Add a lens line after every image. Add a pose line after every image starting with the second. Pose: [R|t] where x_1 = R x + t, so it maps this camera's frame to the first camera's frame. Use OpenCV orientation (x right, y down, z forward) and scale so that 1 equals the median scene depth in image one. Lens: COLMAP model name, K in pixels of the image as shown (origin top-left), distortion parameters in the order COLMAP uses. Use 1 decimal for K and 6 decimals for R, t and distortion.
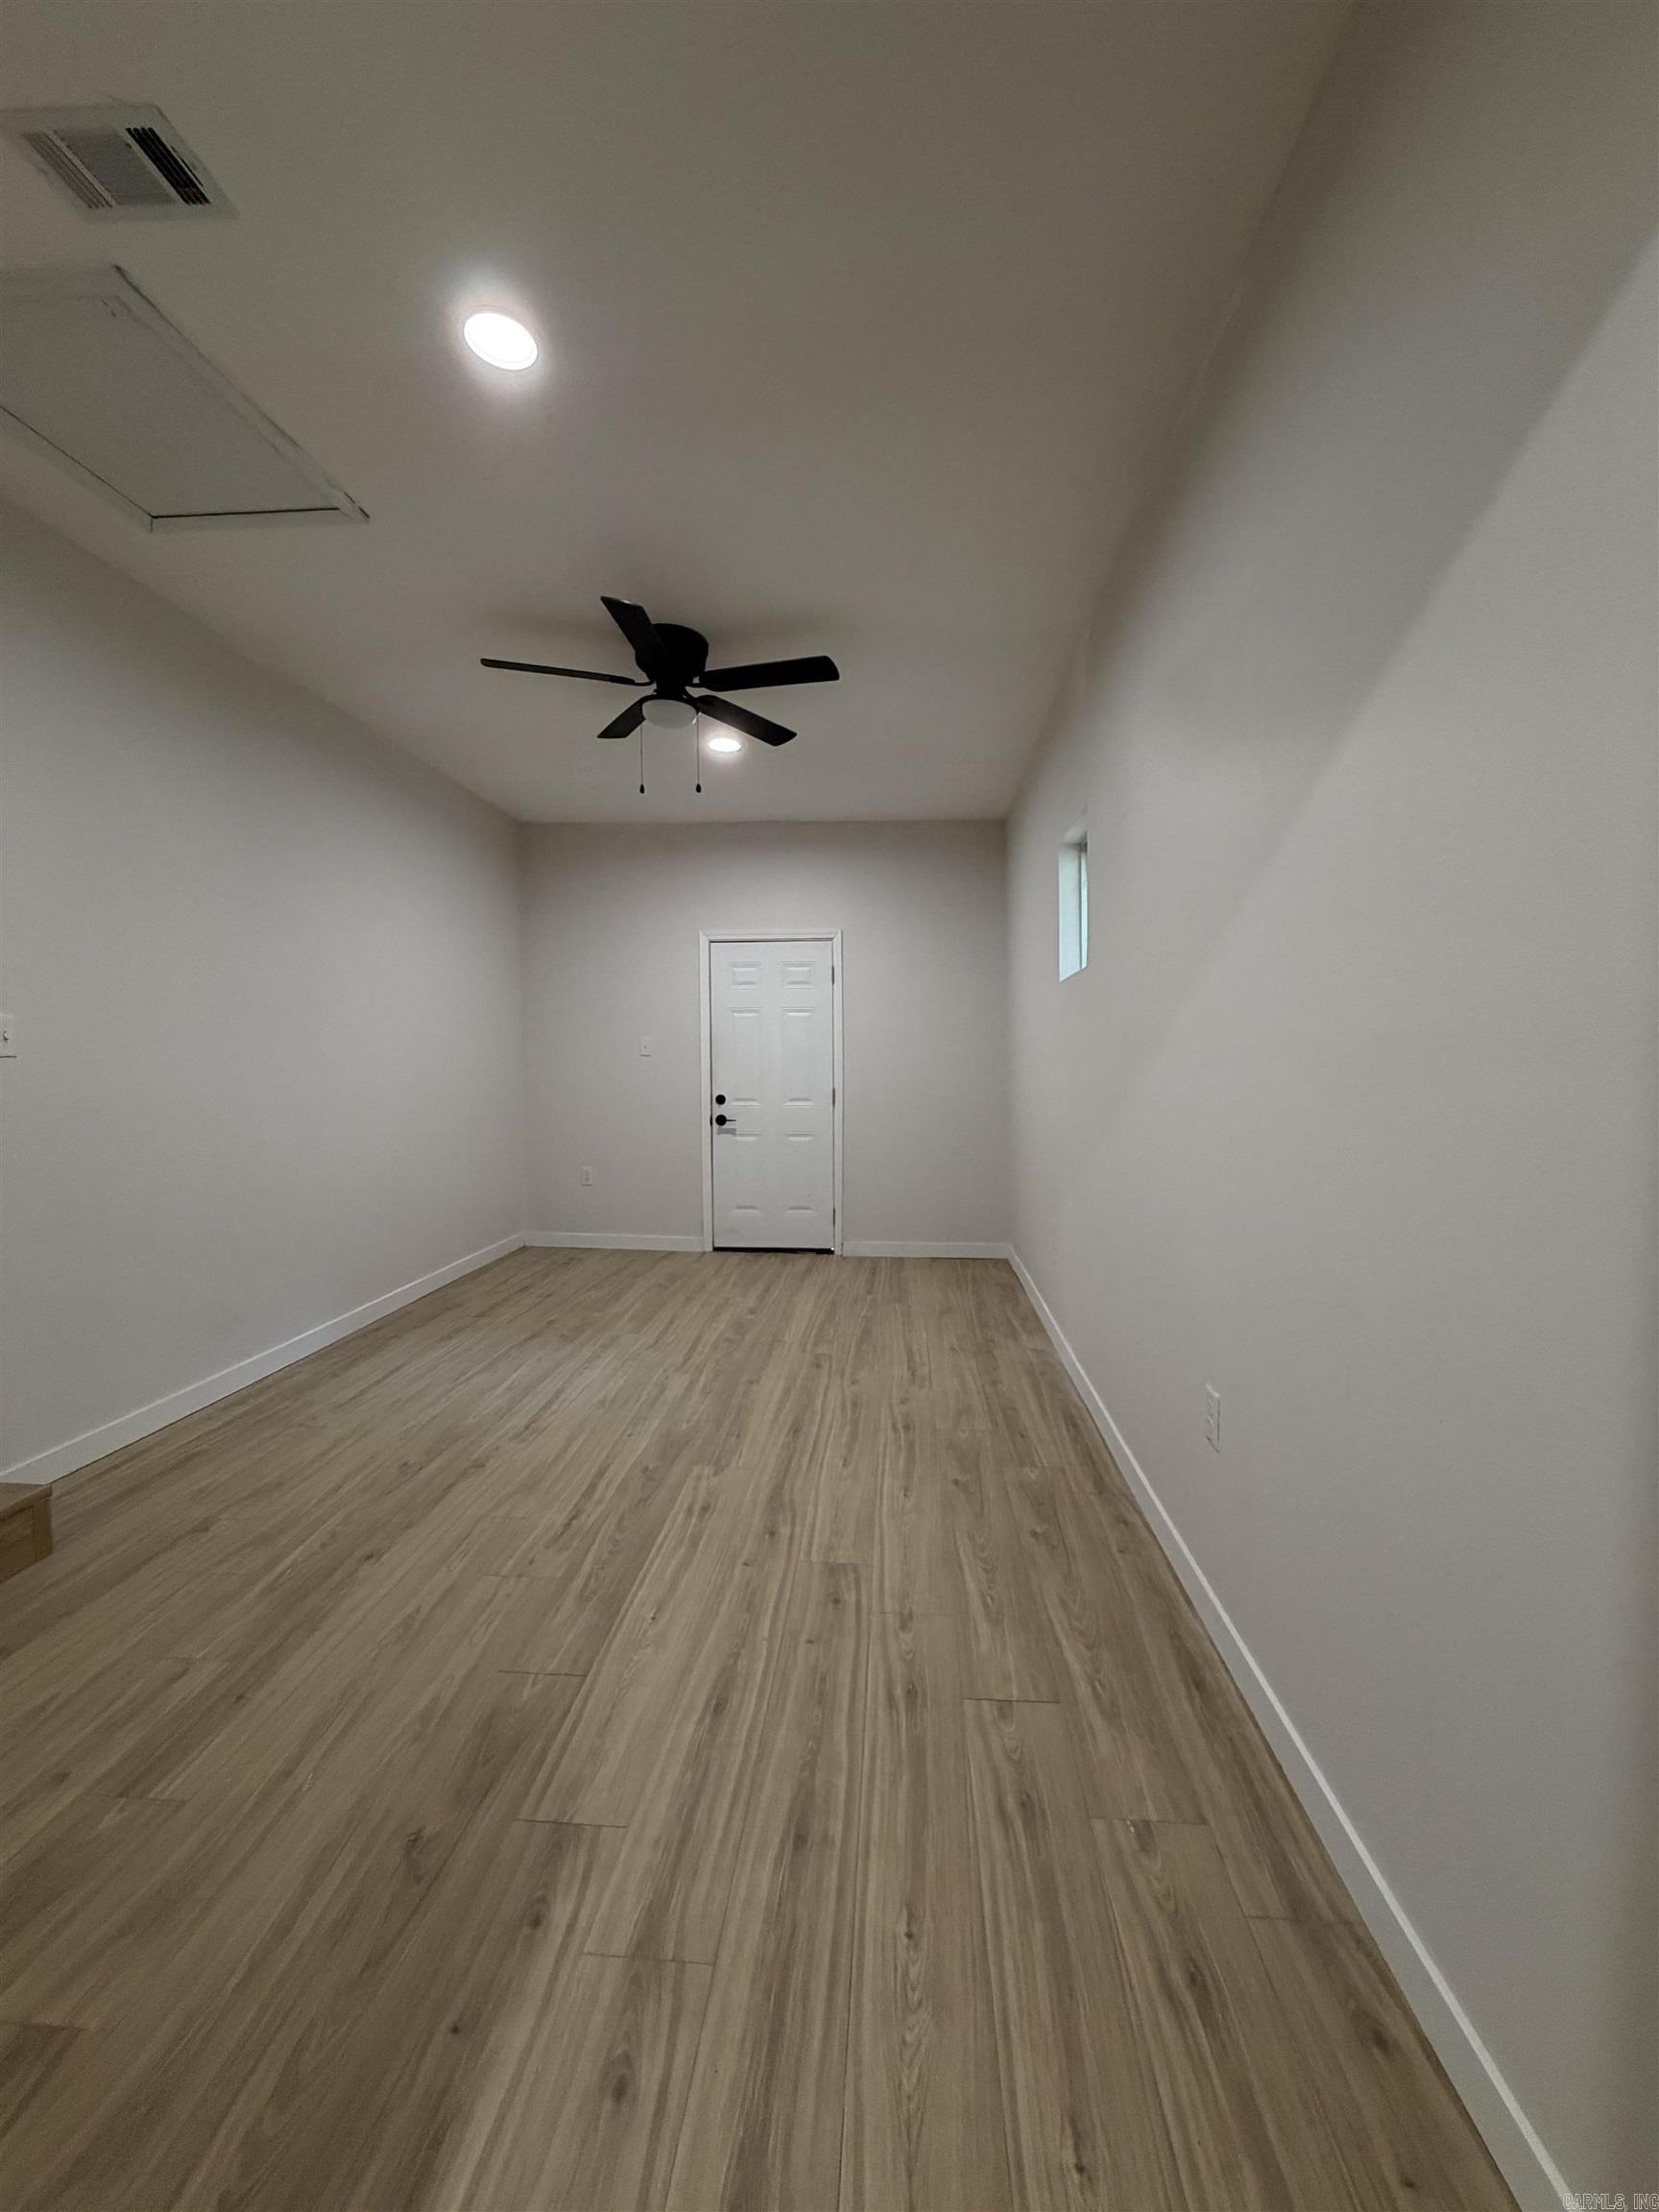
lens RADIAL K [[885.7, 0, 829.5], [0, 885.7, 1106.0], [0, 0, 1]] dist [0.000338, 0.000266]
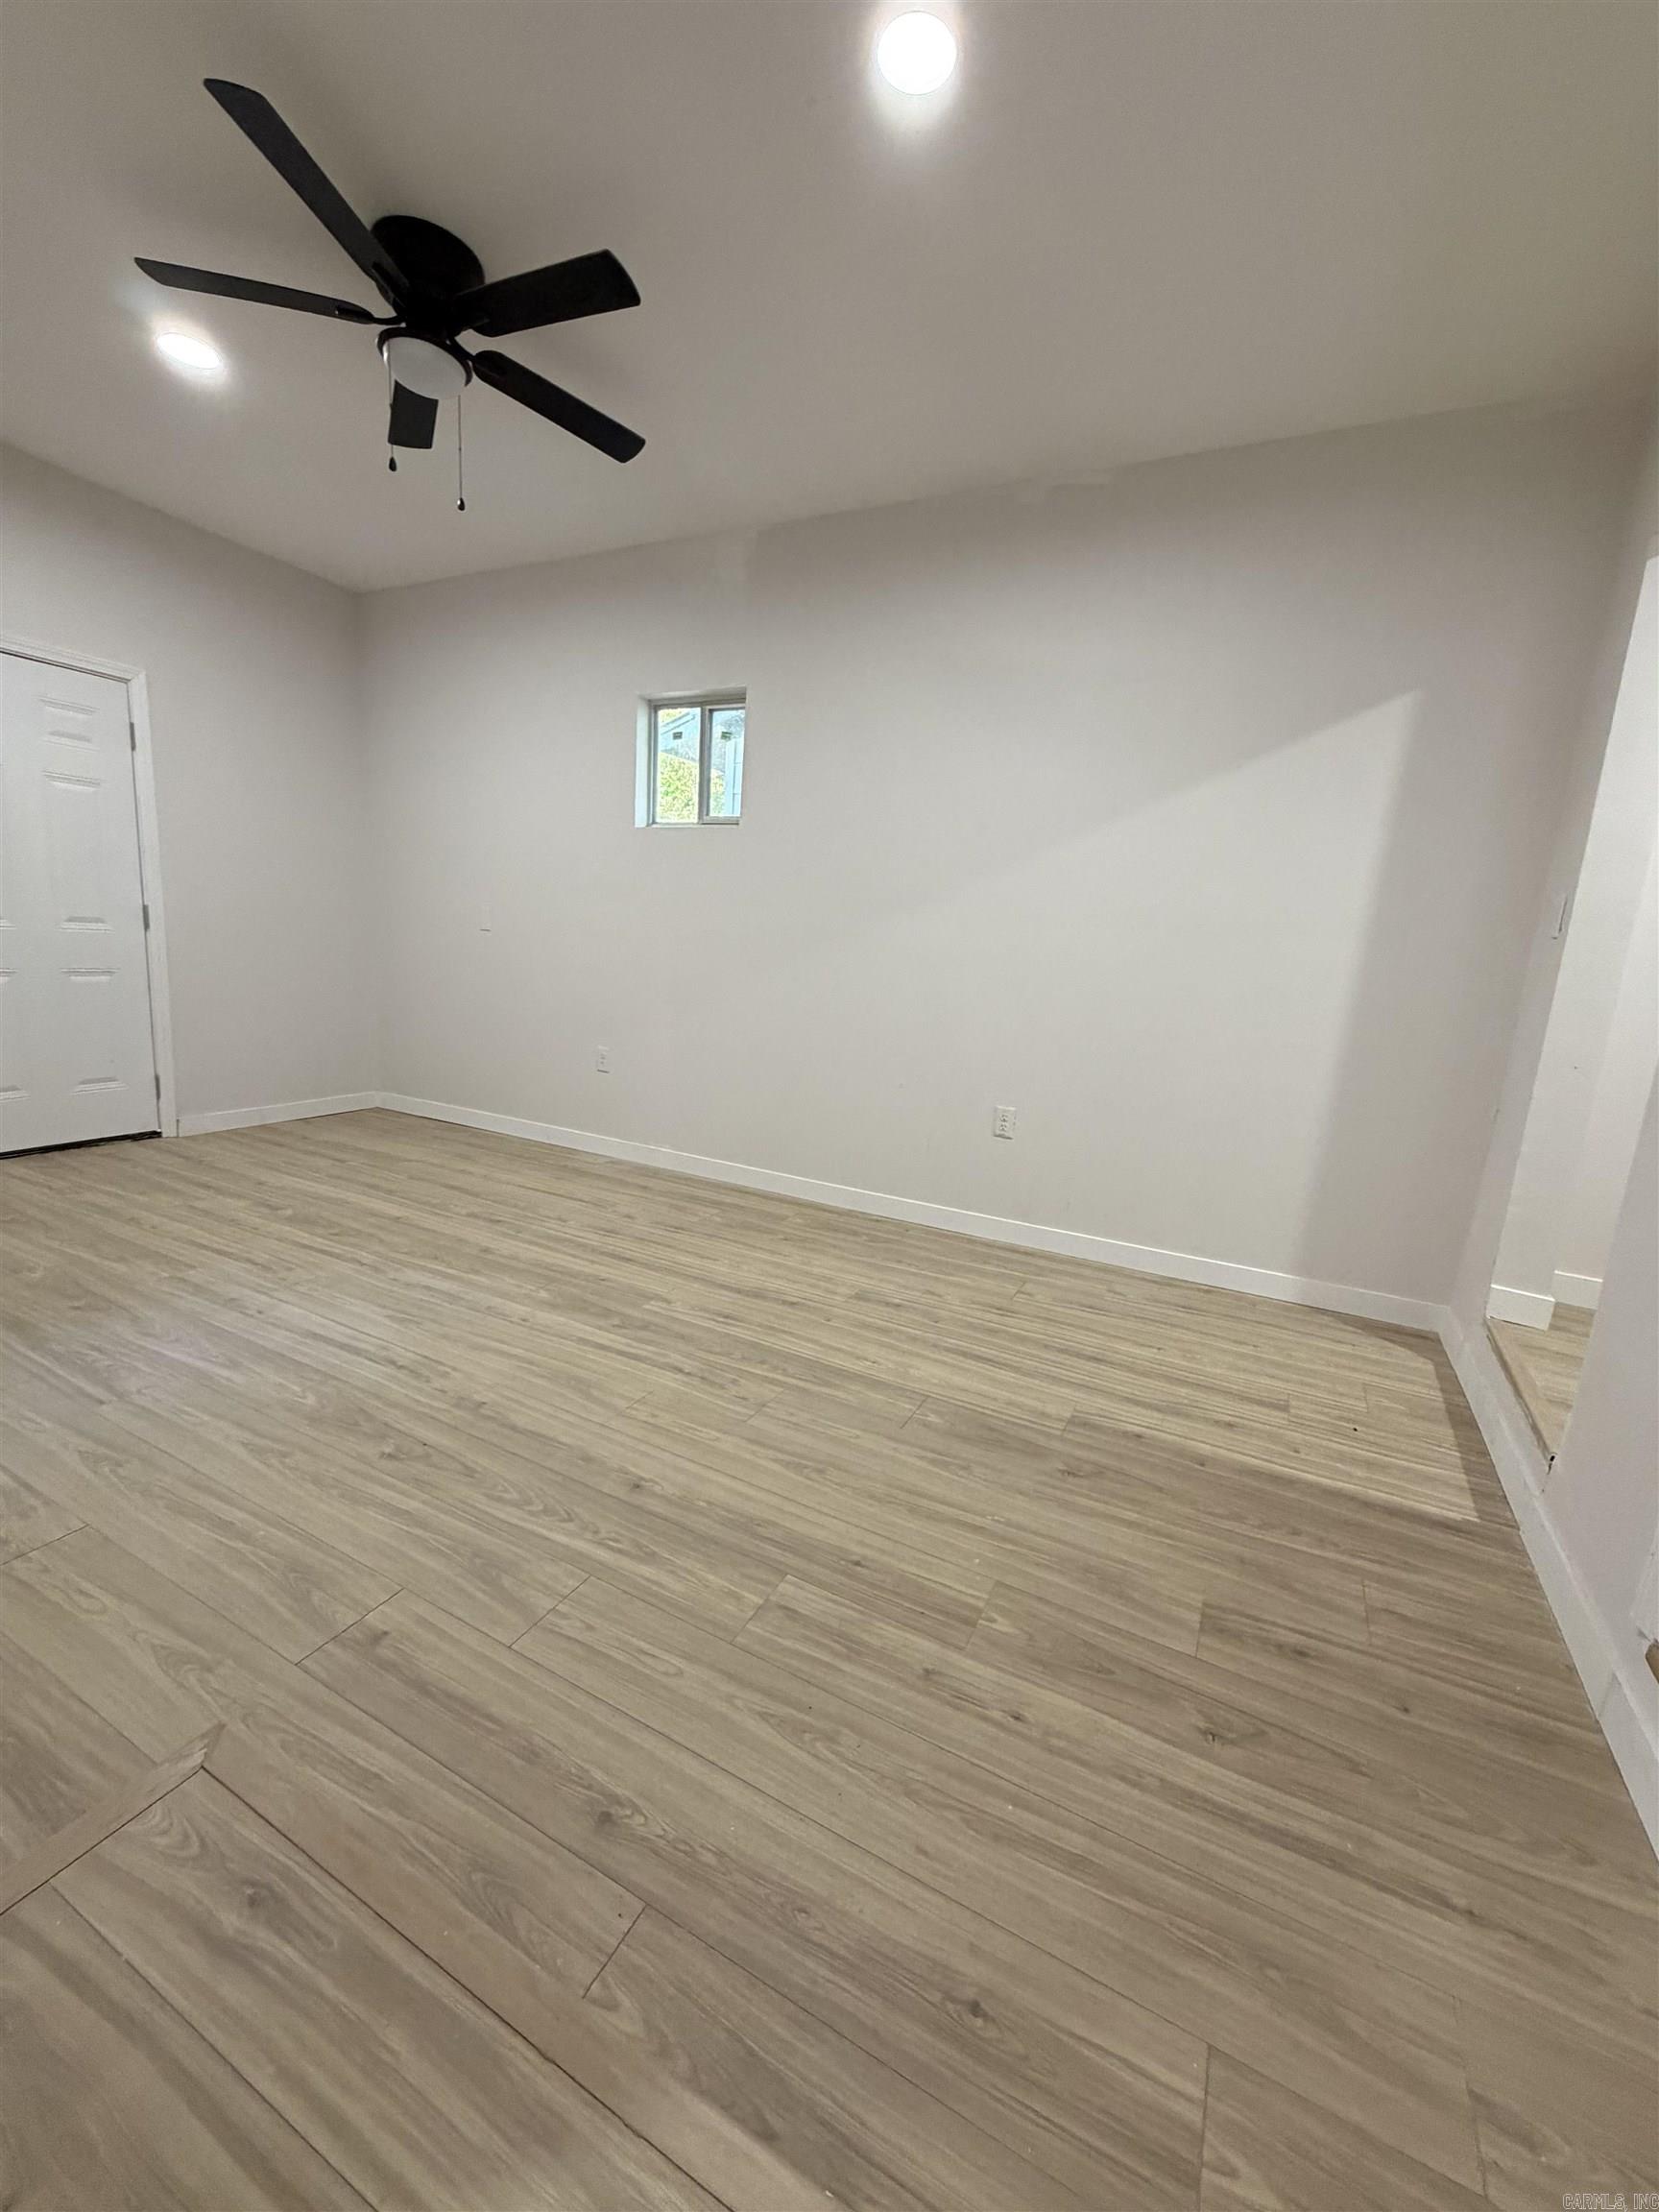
lens RADIAL K [[885.7, 0, 829.5], [0, 885.7, 1106.0], [0, 0, 1]] dist [0.000338, 0.000266]
pose [[0.381830, -0.145239, 0.912749, -0.972138], [-0.020785, 0.985976, 0.165586, 0.019172], [-0.923999, -0.082198, 0.373457, 0.471630]]
